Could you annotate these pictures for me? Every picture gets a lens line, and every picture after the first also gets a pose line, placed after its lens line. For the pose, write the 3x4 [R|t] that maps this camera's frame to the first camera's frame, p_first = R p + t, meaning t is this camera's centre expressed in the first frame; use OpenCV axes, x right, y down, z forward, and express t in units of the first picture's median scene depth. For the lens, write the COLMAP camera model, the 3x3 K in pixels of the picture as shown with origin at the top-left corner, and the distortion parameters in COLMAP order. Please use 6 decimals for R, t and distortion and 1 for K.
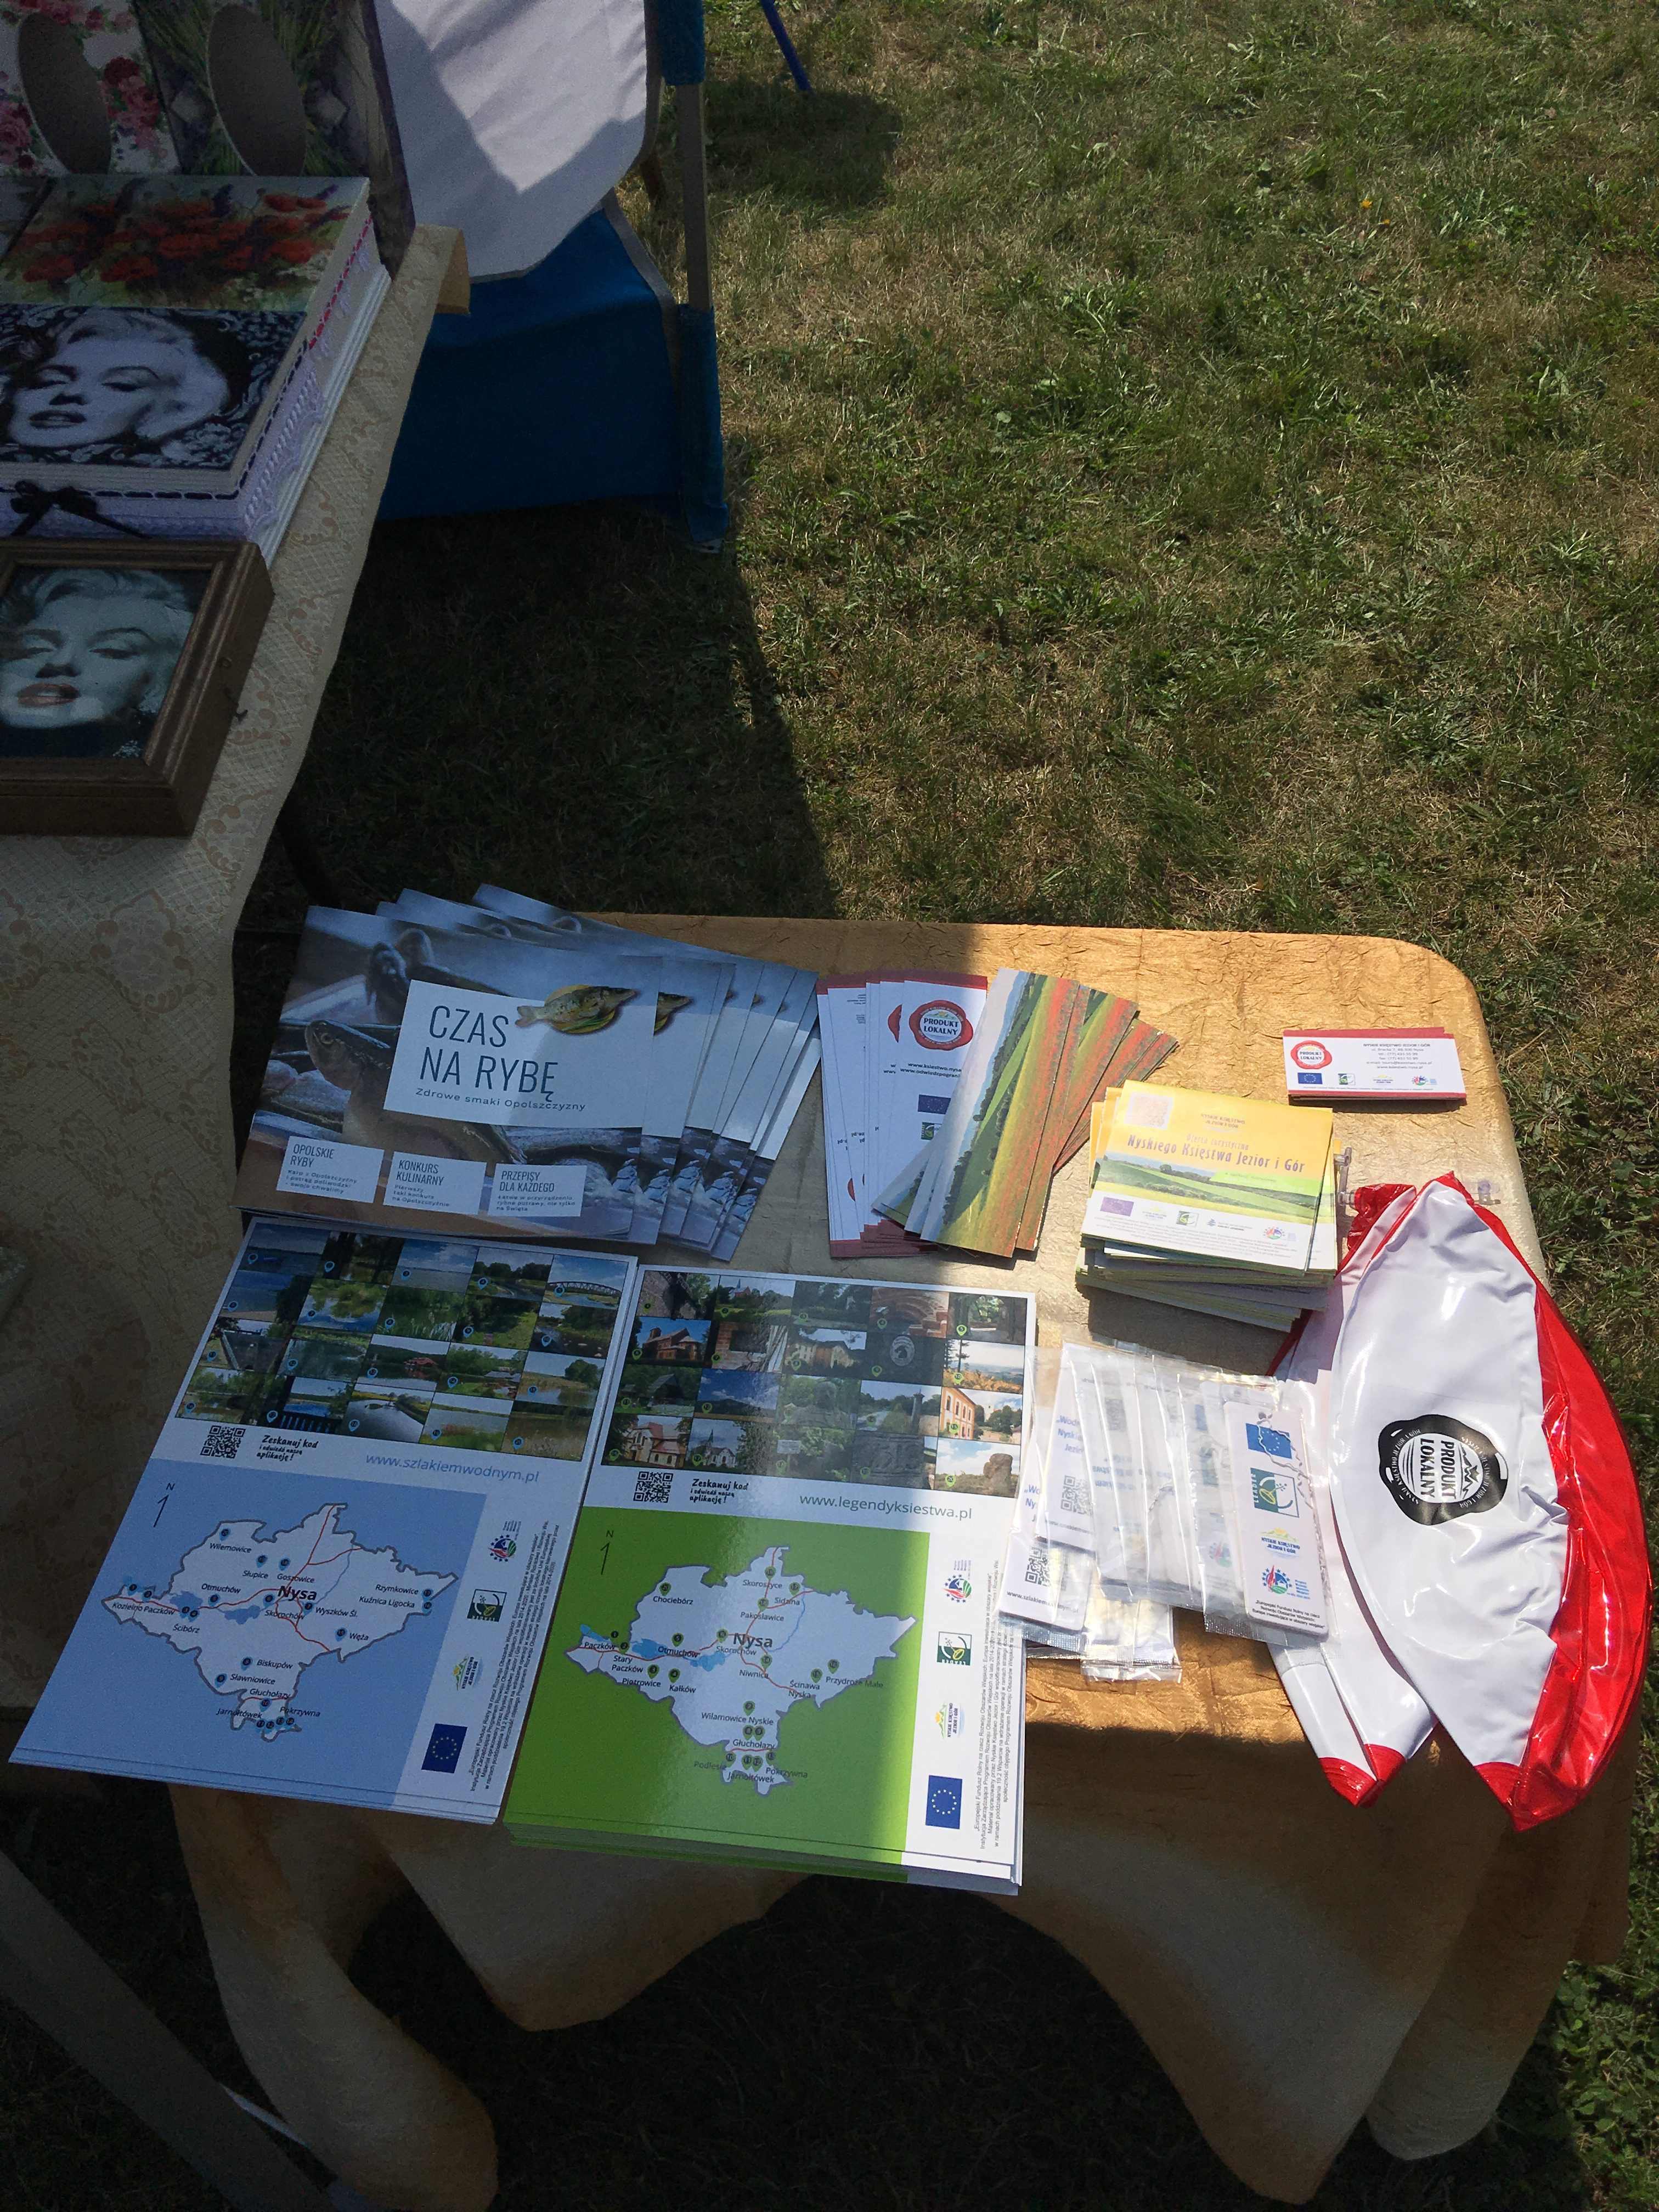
lens RADIAL K [[1873.2, 0, 826.6], [0, 1873.2, 1105.3], [0, 0, 1]] dist [0.111000, -0.166304]
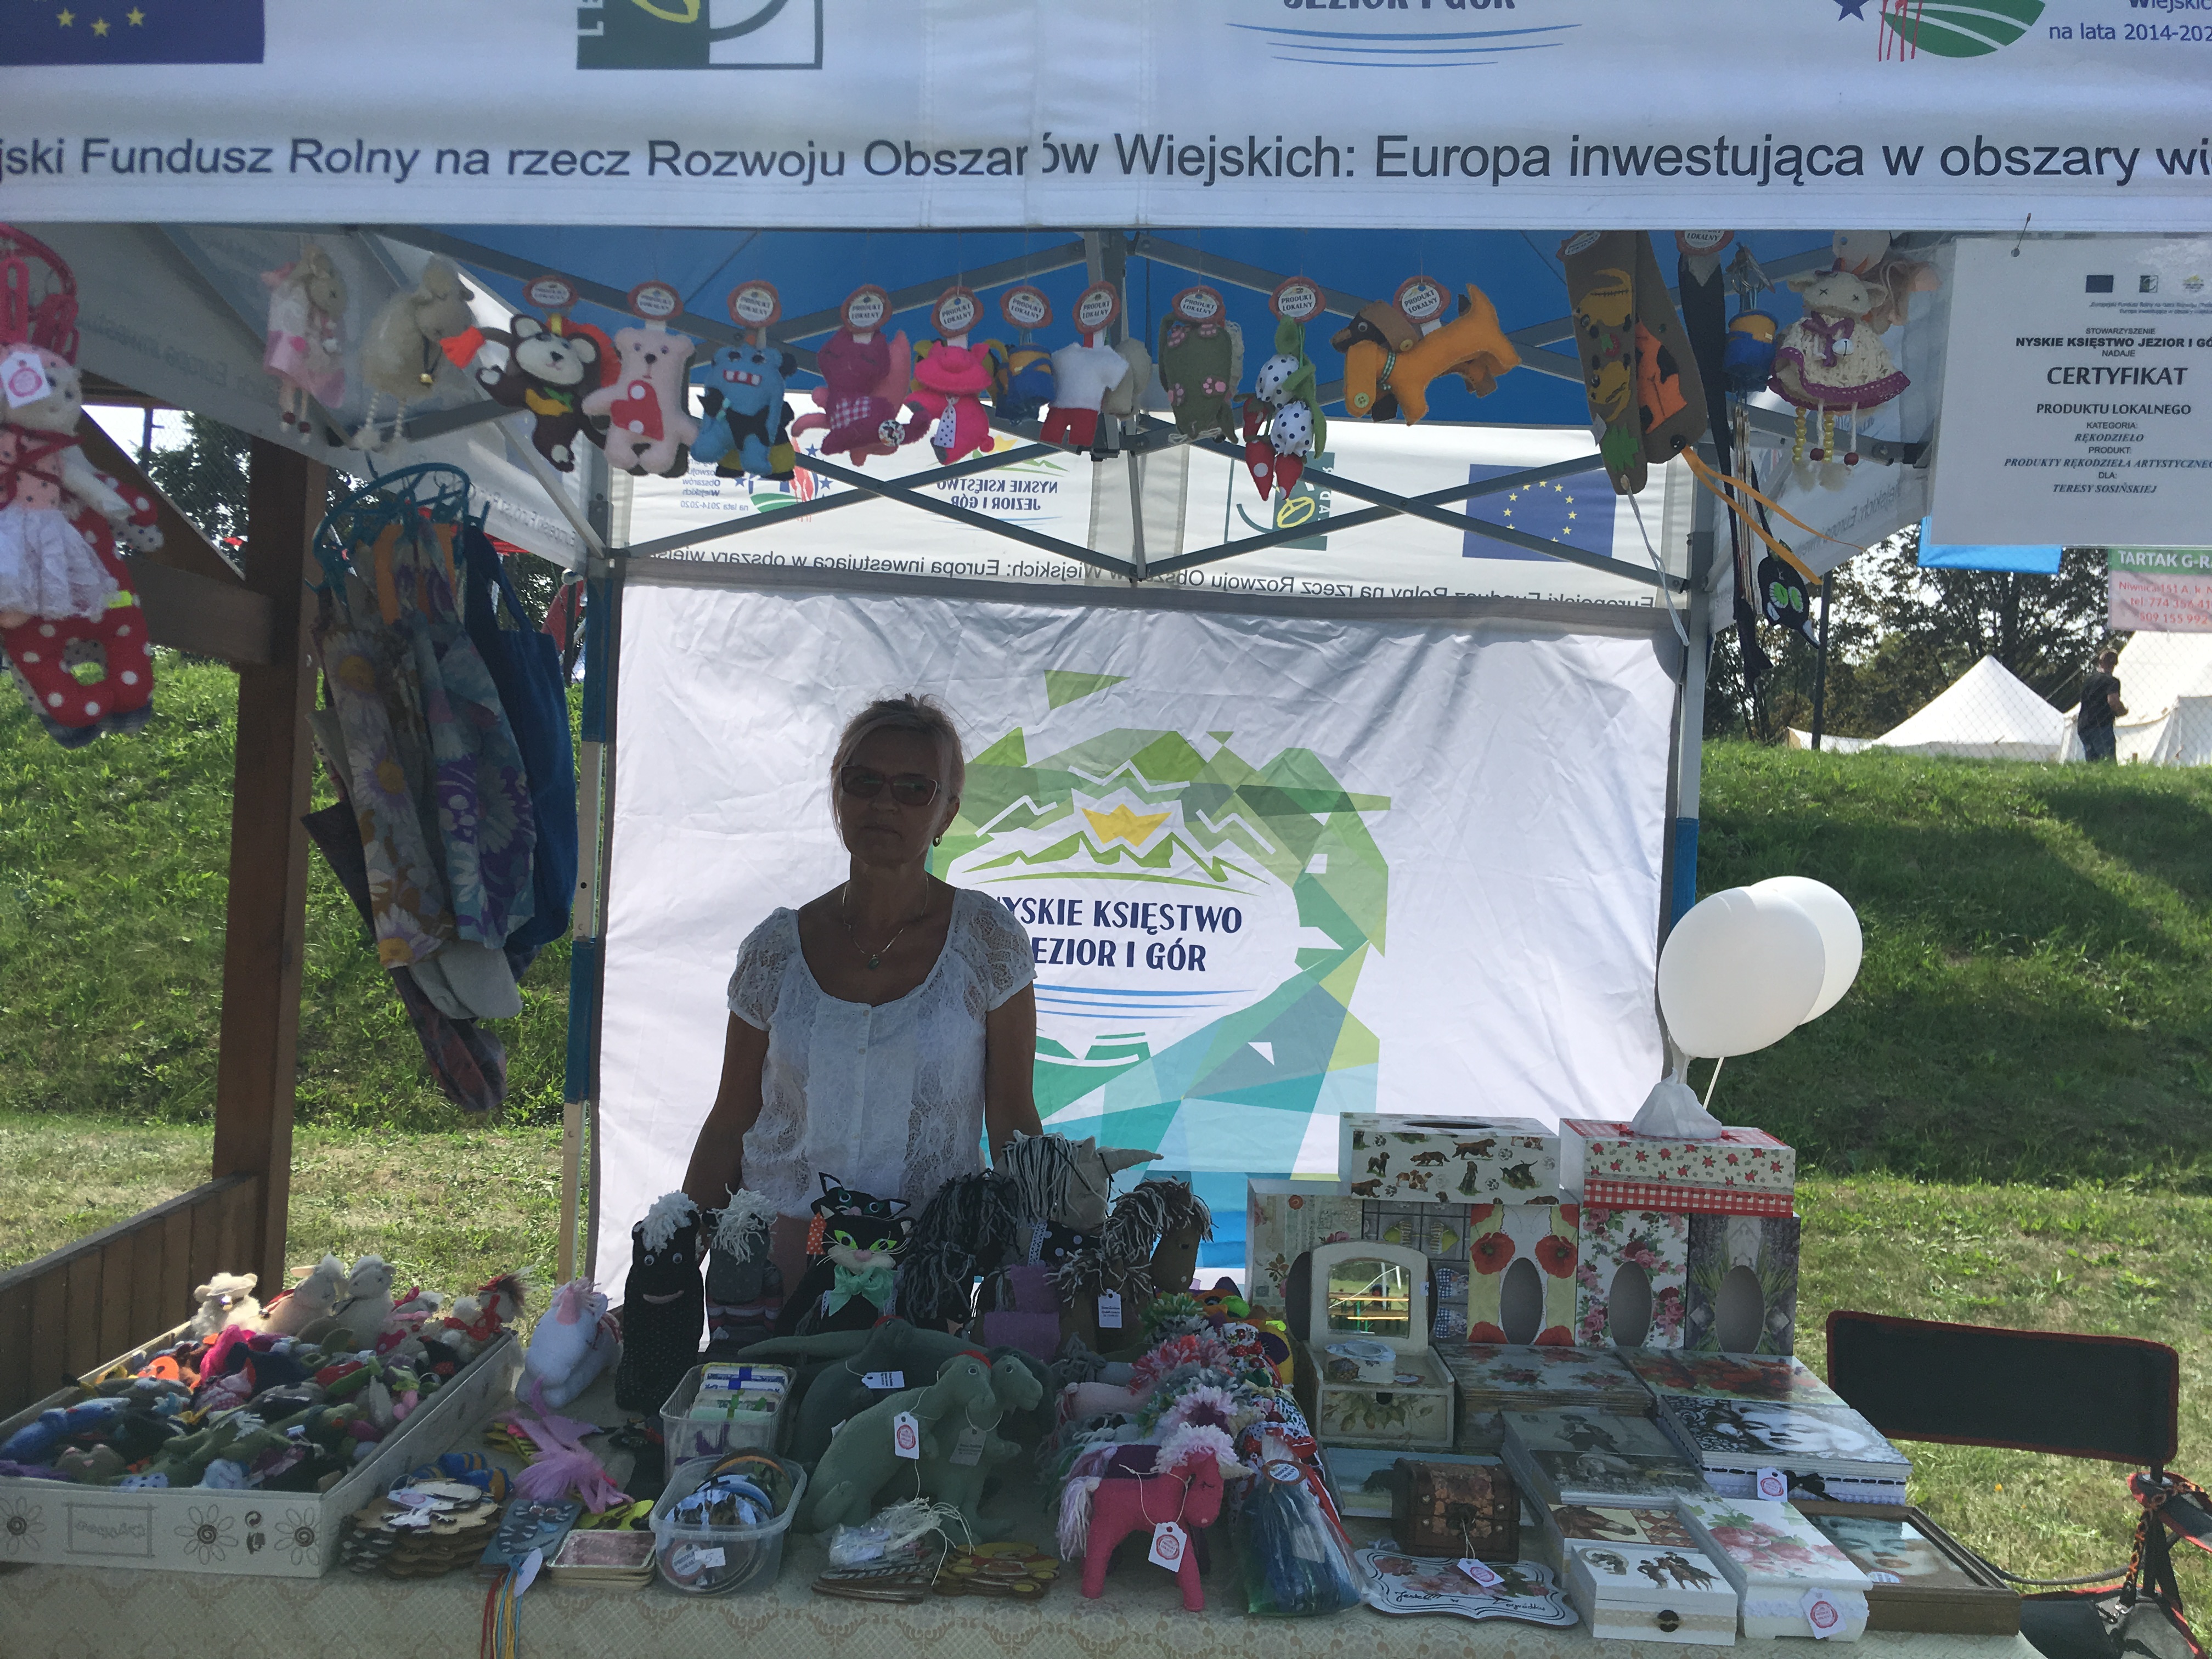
lens RADIAL K [[1869.7, 0, 1091.5], [0, 1869.7, 824.2], [0, 0, 1]] dist [0.131041, -0.192003]
pose [[0.994264, 0.075176, 0.076081, -1.285398], [0.007740, 0.658889, -0.752201, 0.631682], [-0.106677, 0.748475, 0.654527, -0.574527]]
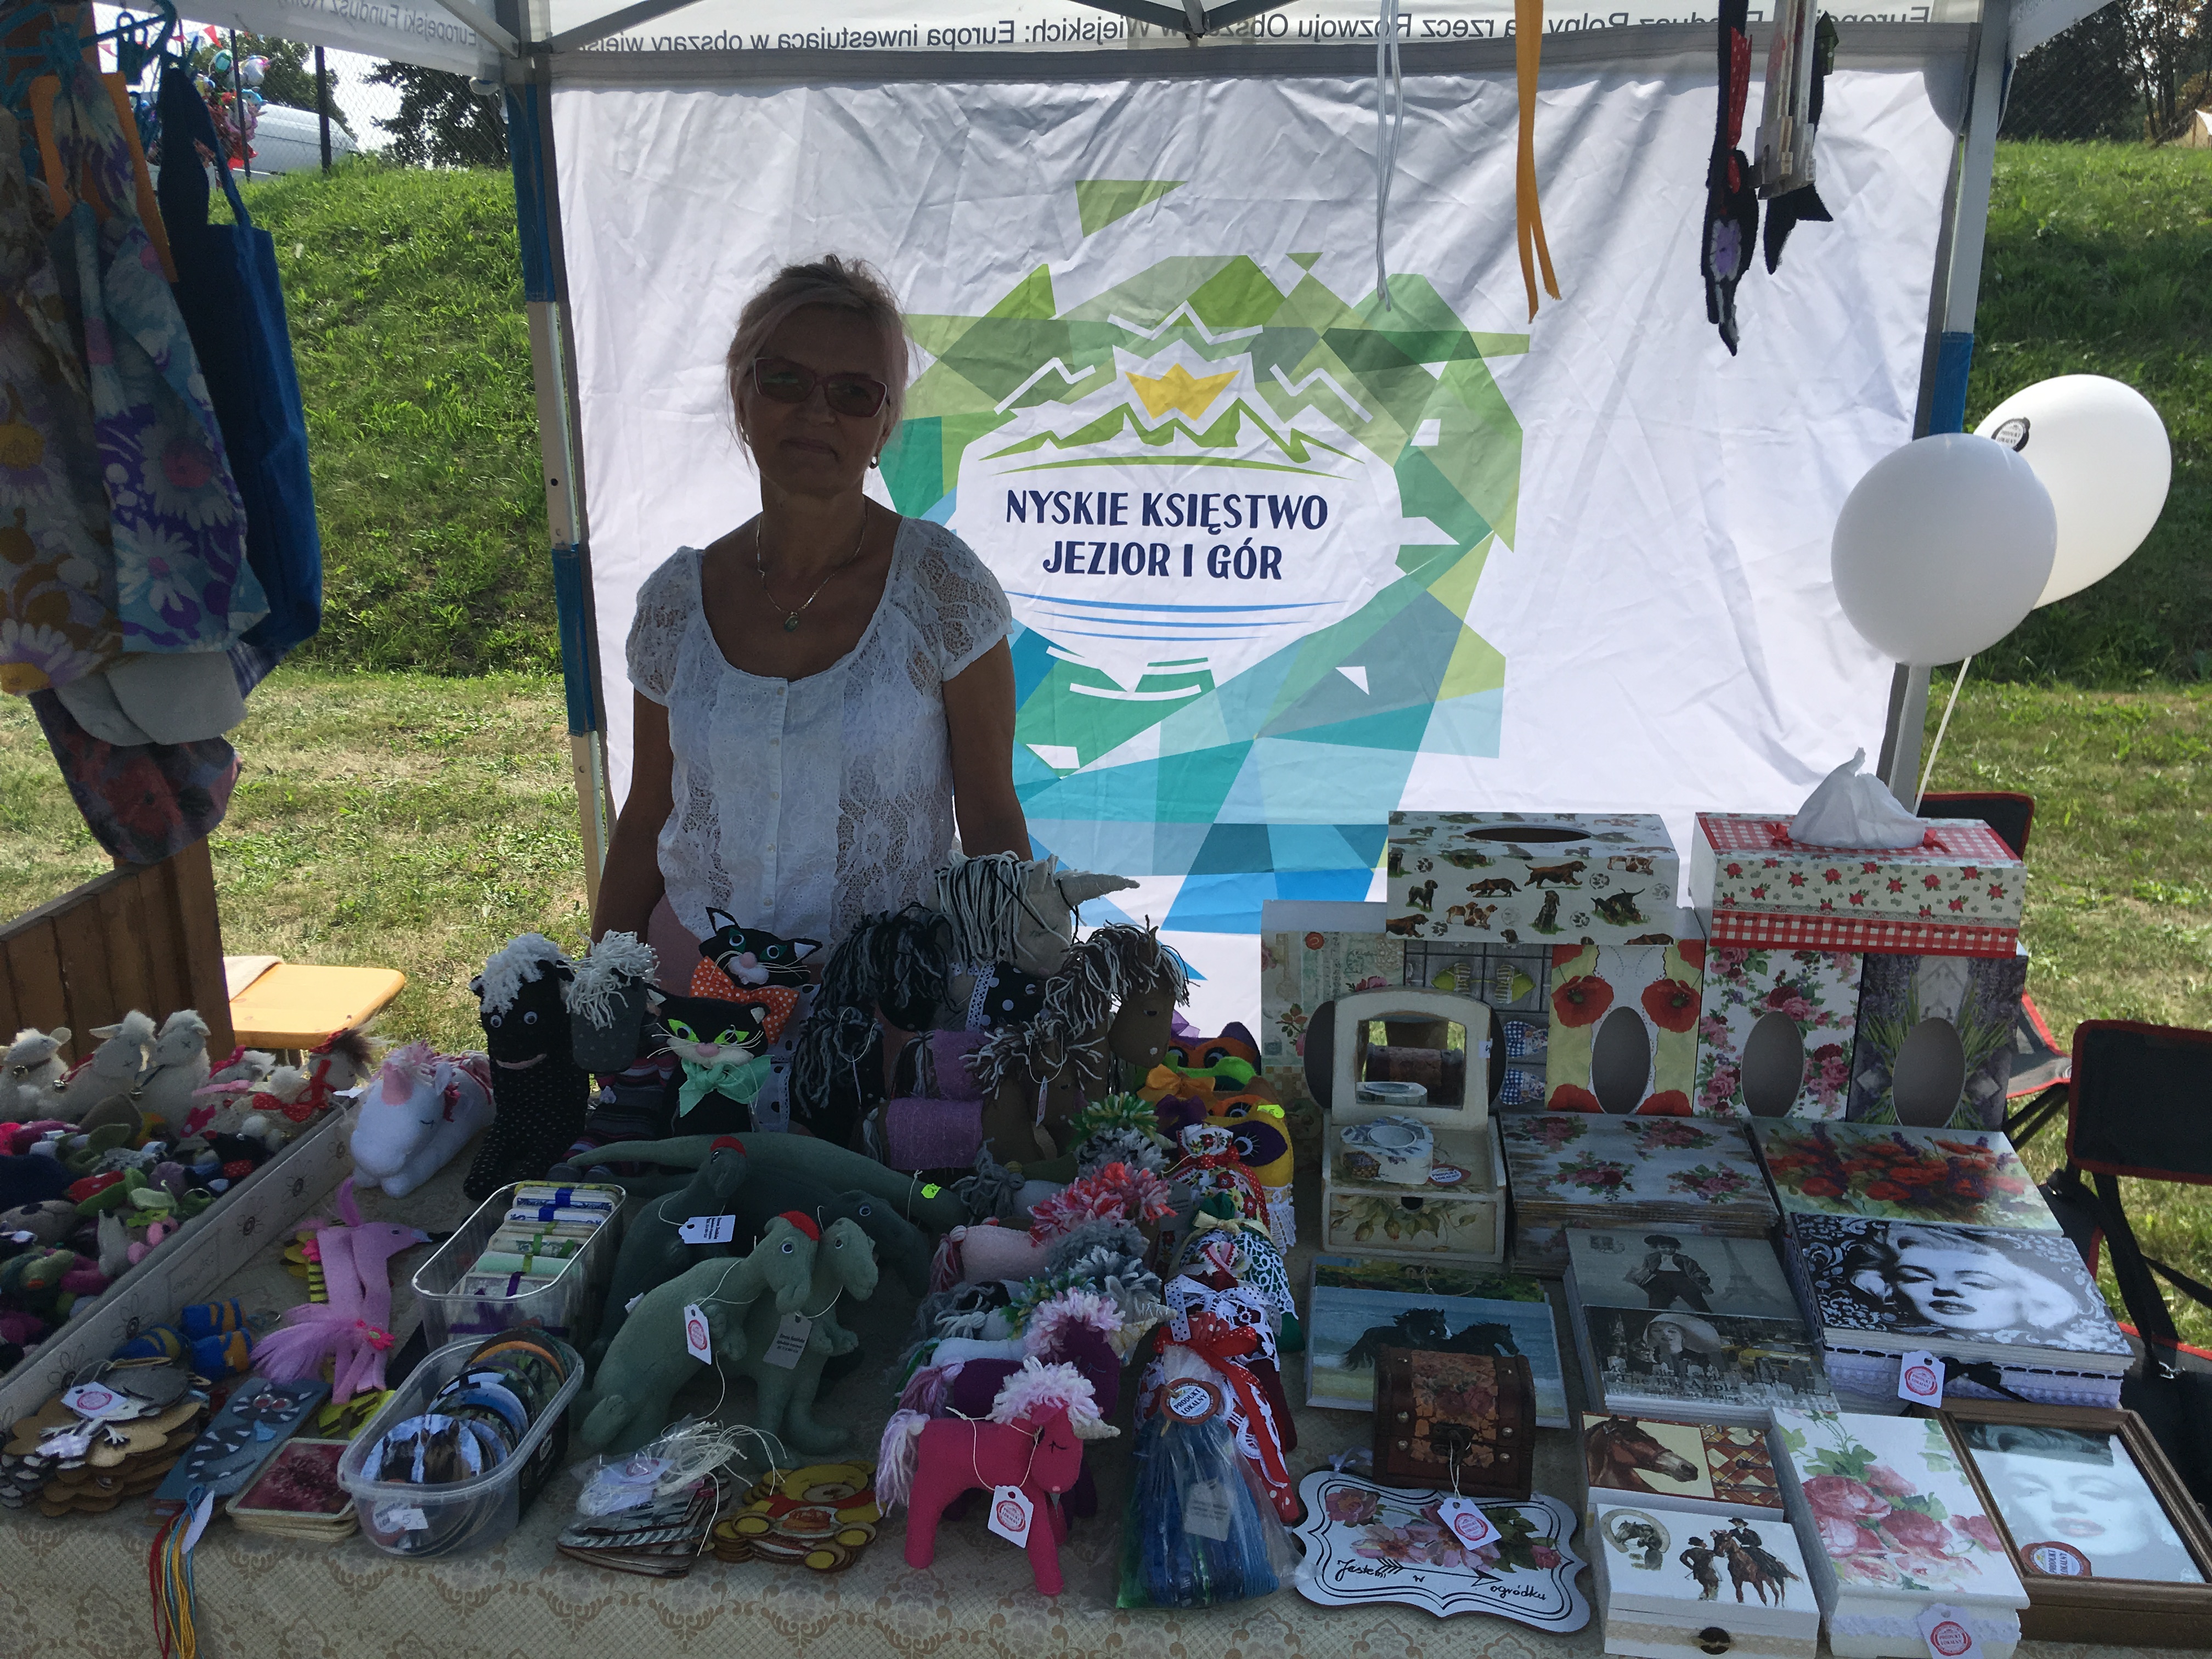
lens RADIAL K [[1869.7, 0, 1091.5], [0, 1869.7, 824.2], [0, 0, 1]] dist [0.131041, -0.192003]
pose [[0.996990, 0.041257, -0.065642, -0.949050], [-0.070066, 0.841937, -0.535007, 0.101658], [0.033194, 0.537995, 0.842294, -0.300380]]
